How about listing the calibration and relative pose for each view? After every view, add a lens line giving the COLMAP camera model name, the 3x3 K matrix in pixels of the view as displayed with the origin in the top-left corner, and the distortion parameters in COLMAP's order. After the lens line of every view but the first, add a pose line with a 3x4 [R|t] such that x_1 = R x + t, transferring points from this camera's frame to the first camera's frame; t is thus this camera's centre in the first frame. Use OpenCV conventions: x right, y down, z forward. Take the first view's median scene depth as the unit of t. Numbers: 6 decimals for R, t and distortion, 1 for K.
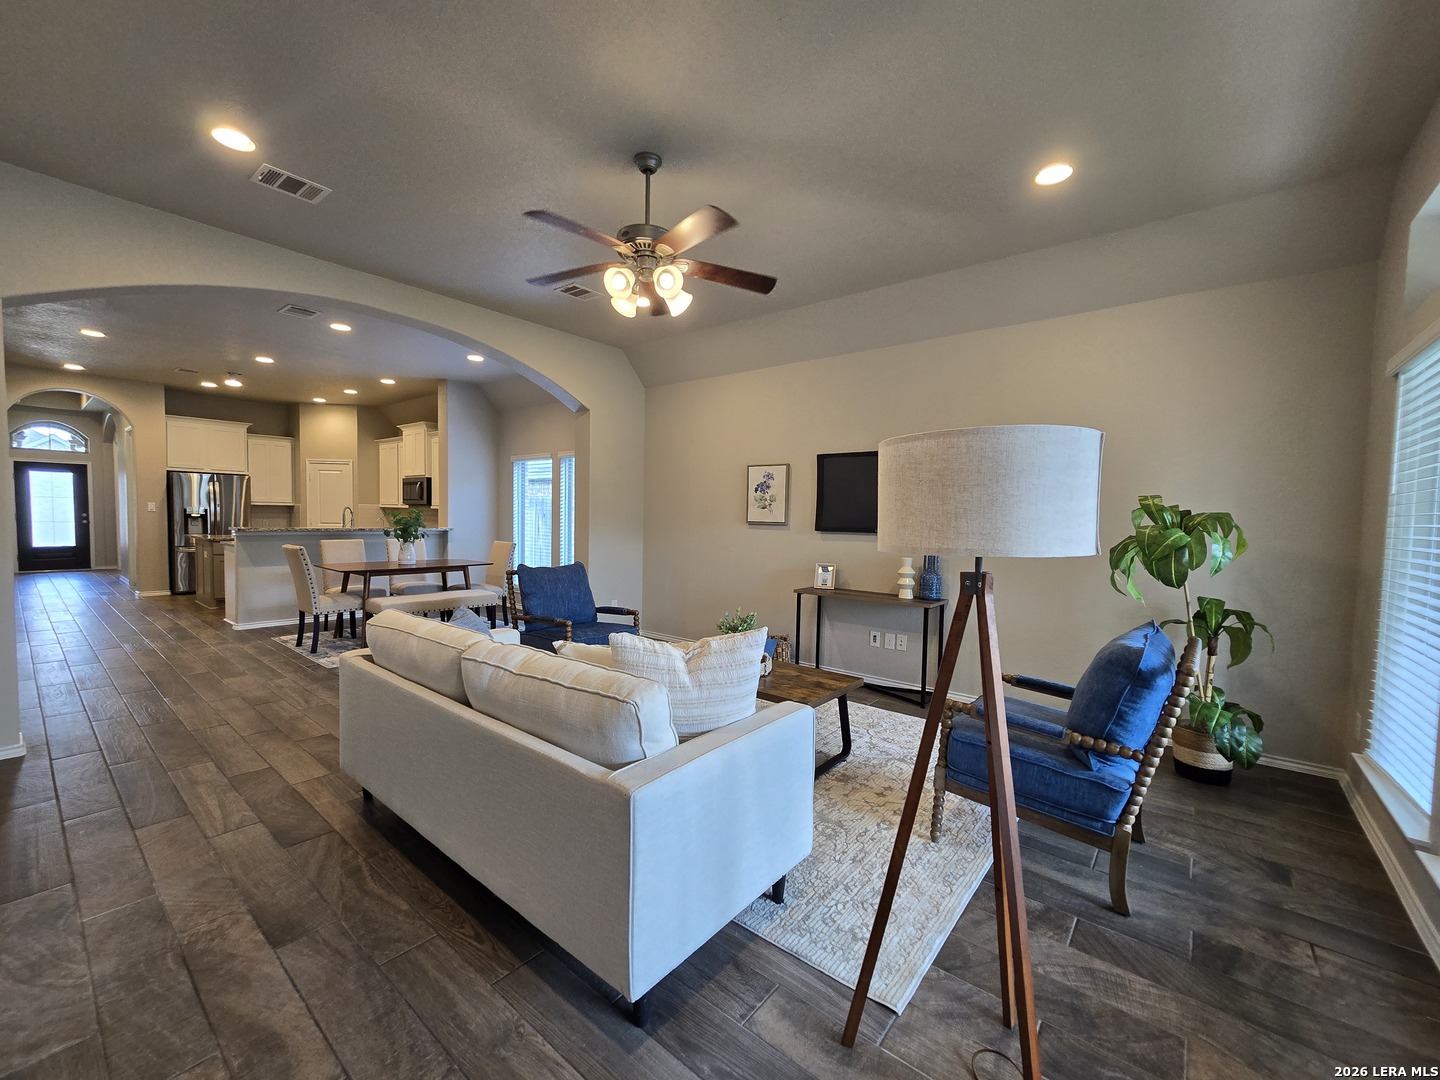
lens RADIAL K [[590.0, 0, 714.4], [0, 590.0, 544.6], [0, 0, 1]] dist [-0.002559, -0.000325]
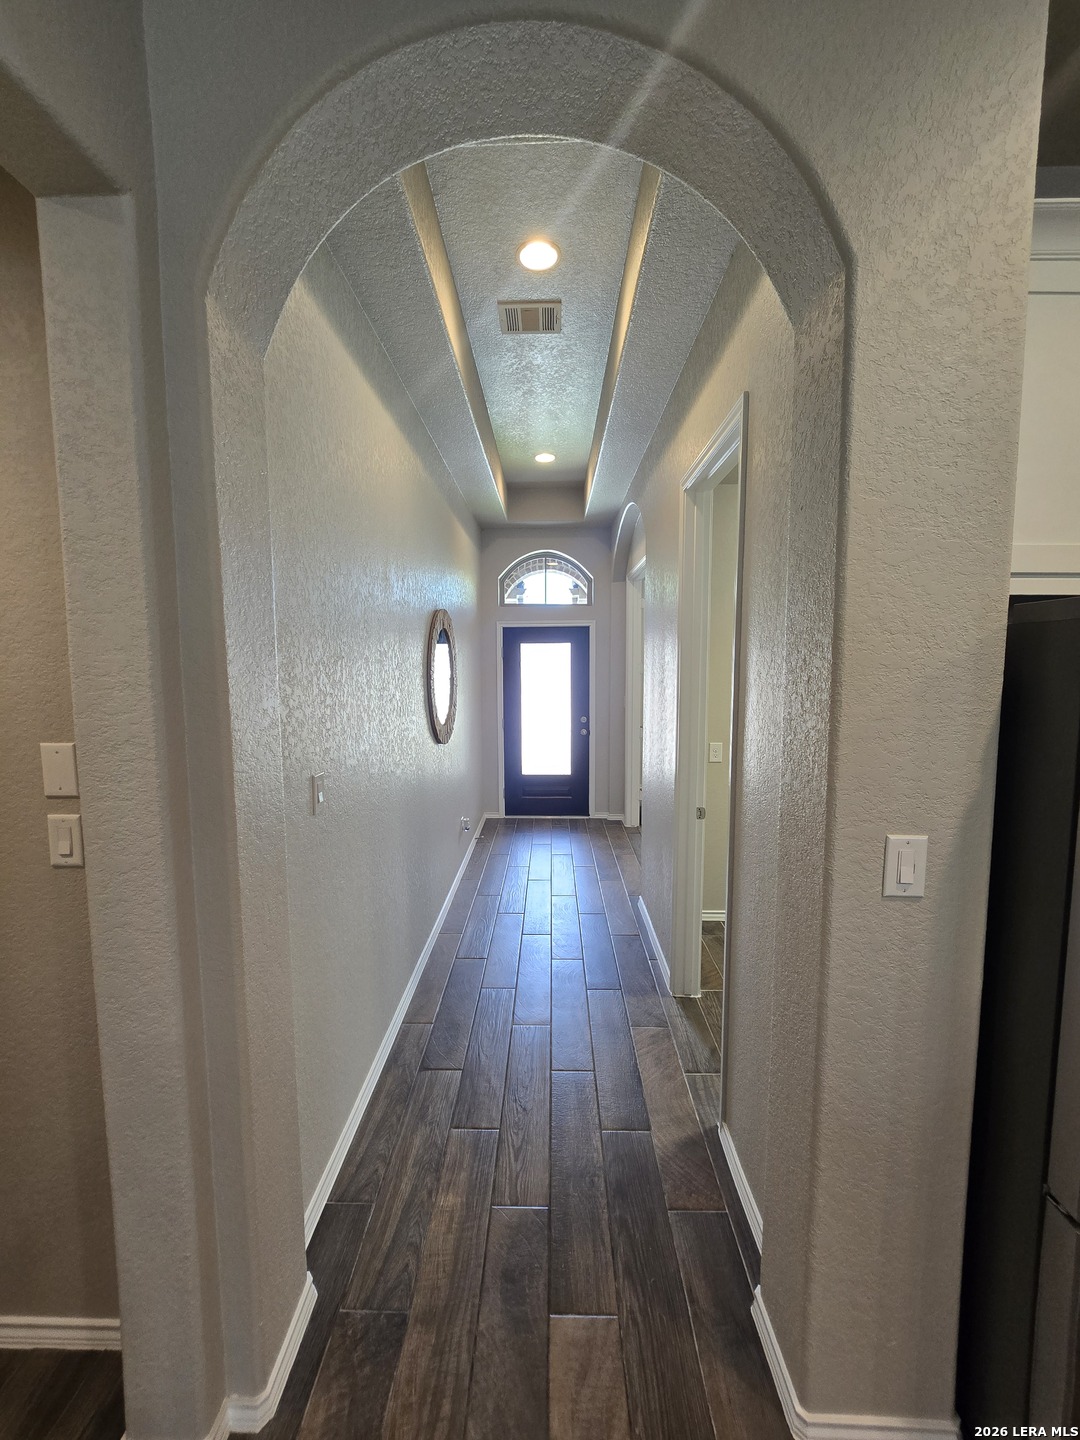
lens RADIAL K [[590.0, 0, 540.0], [0, 590.0, 720.0], [0, 0, 1]] dist [-0.002559, -0.000325]
pose [[0.622548, 0.052240, -0.780836, -0.863796], [-0.023946, 0.998574, 0.047715, -0.096606], [0.782215, -0.011007, 0.622911, 0.809374]]
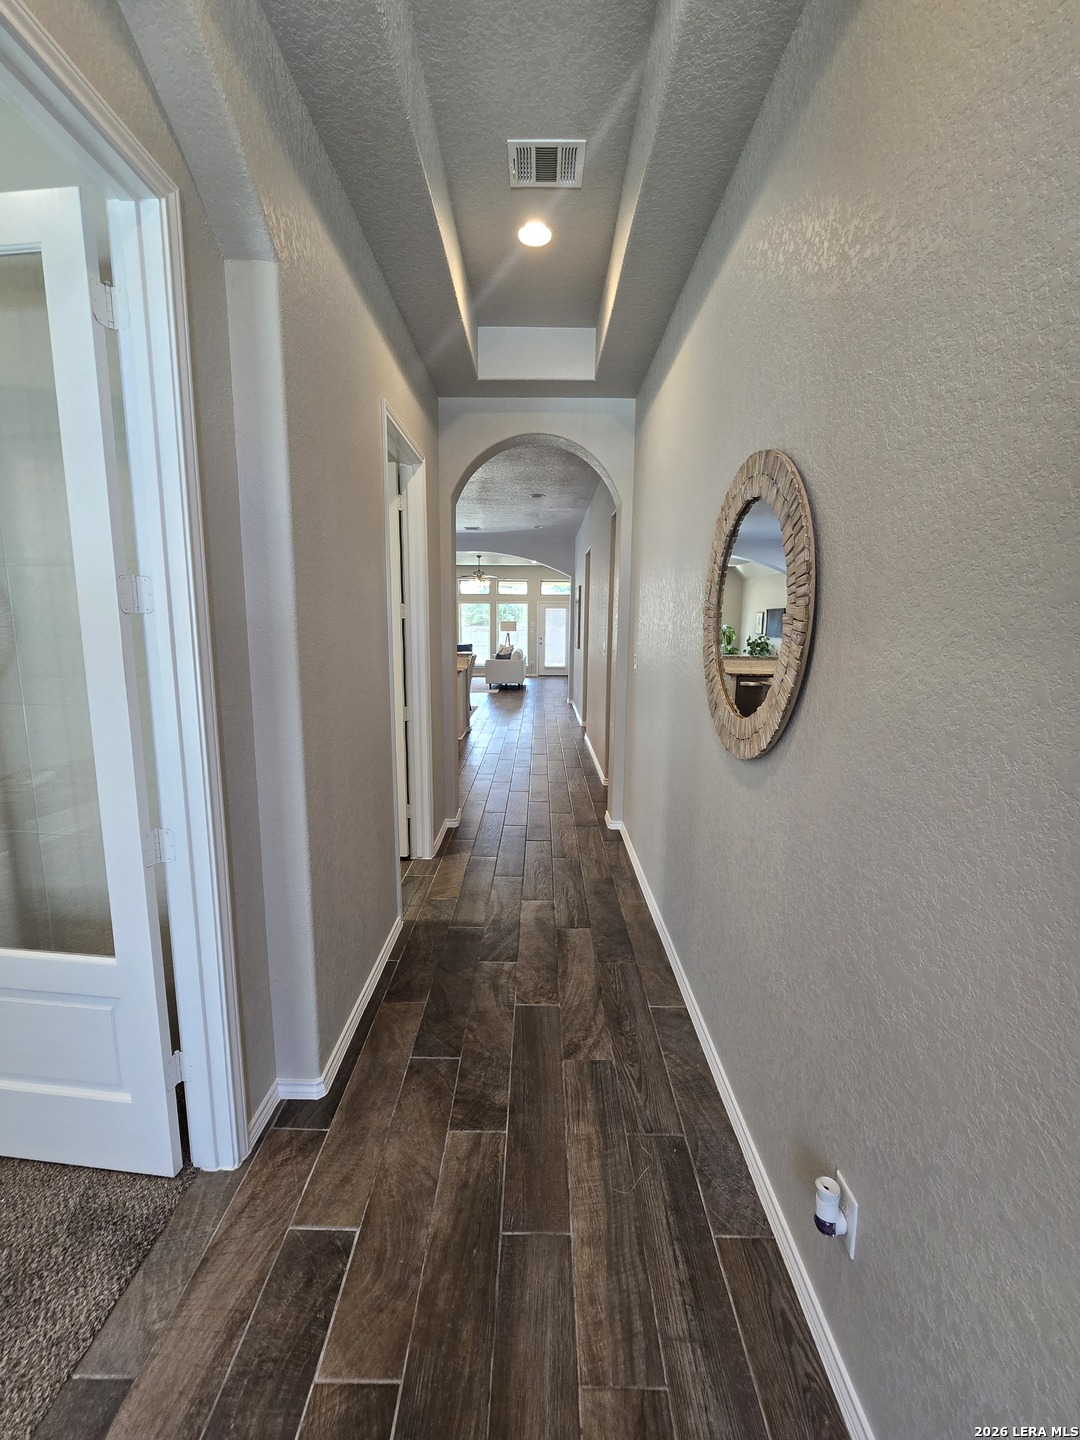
lens RADIAL K [[590.0, 0, 540.0], [0, 590.0, 720.0], [0, 0, 1]] dist [-0.002559, -0.000325]
pose [[-0.637146, -0.155178, 0.754960, -1.376246], [0.013999, 0.977031, 0.212637, -0.113456], [-0.770616, 0.146050, -0.620339, 1.219972]]
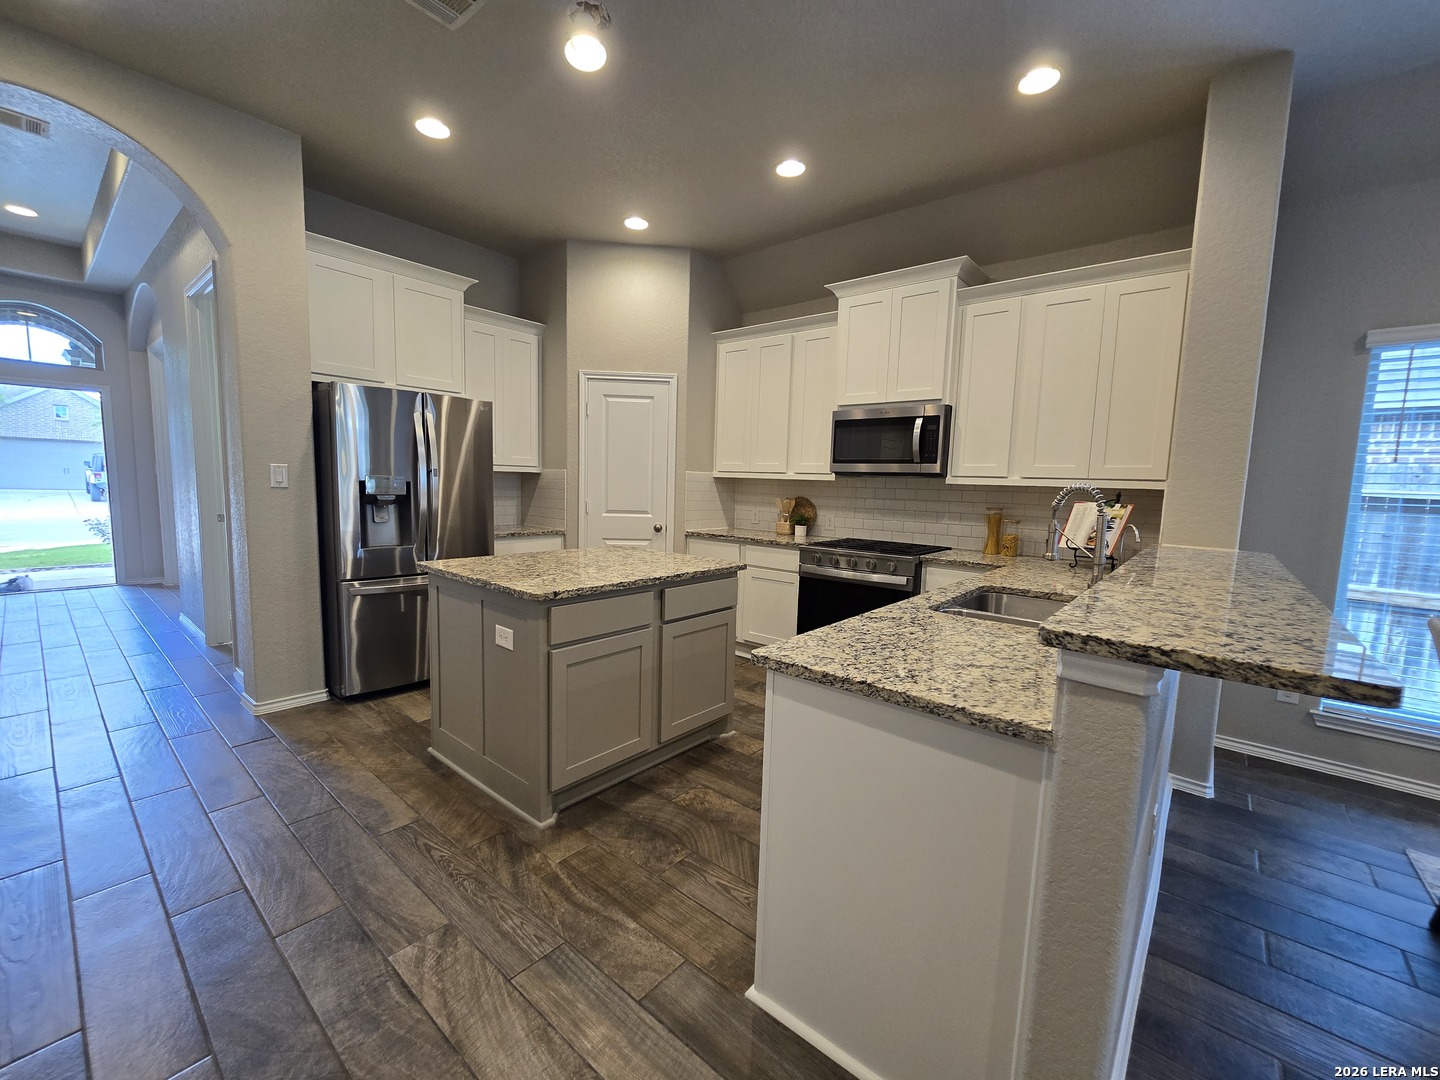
lens RADIAL K [[590.0, 0, 714.4], [0, 590.0, 544.6], [0, 0, 1]] dist [-0.002559, -0.000325]
pose [[0.999857, 0.008403, -0.014698, -0.648245], [-0.007541, 0.998303, 0.057737, -0.042241], [0.015158, -0.057618, 0.998224, 0.604145]]
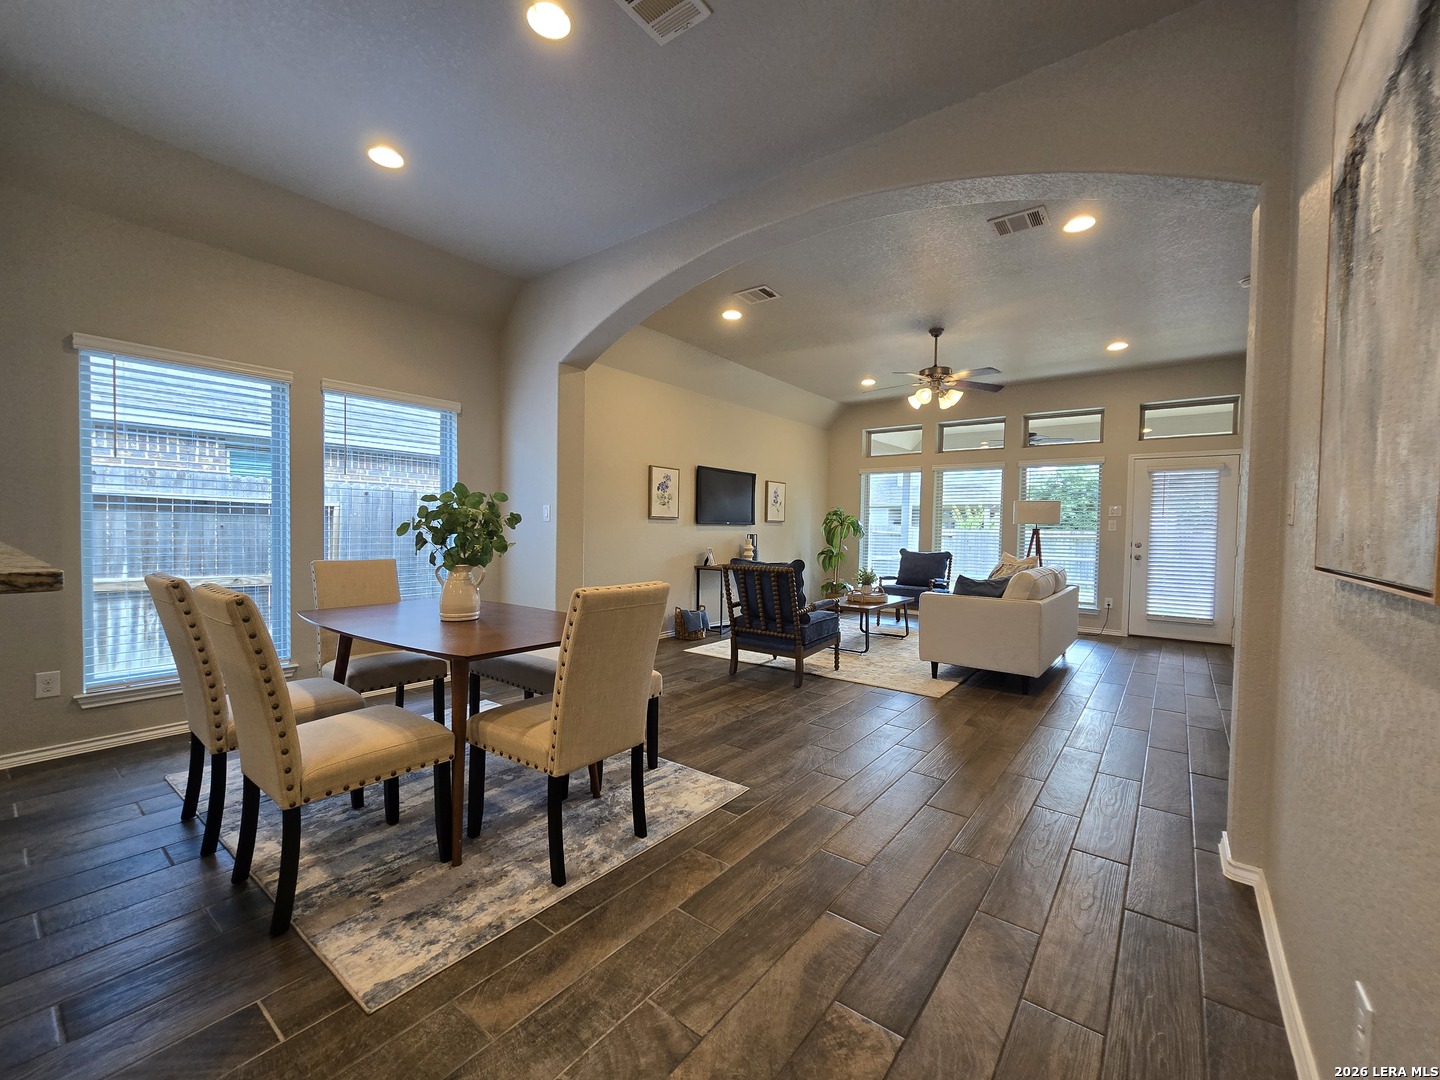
lens RADIAL K [[590.0, 0, 714.4], [0, 590.0, 544.6], [0, 0, 1]] dist [-0.002559, -0.000325]
pose [[-0.027162, -0.050197, 0.998370, -0.657591], [0.033171, 0.998143, 0.051088, -0.024639], [-0.999081, 0.034505, -0.025447, 0.574699]]
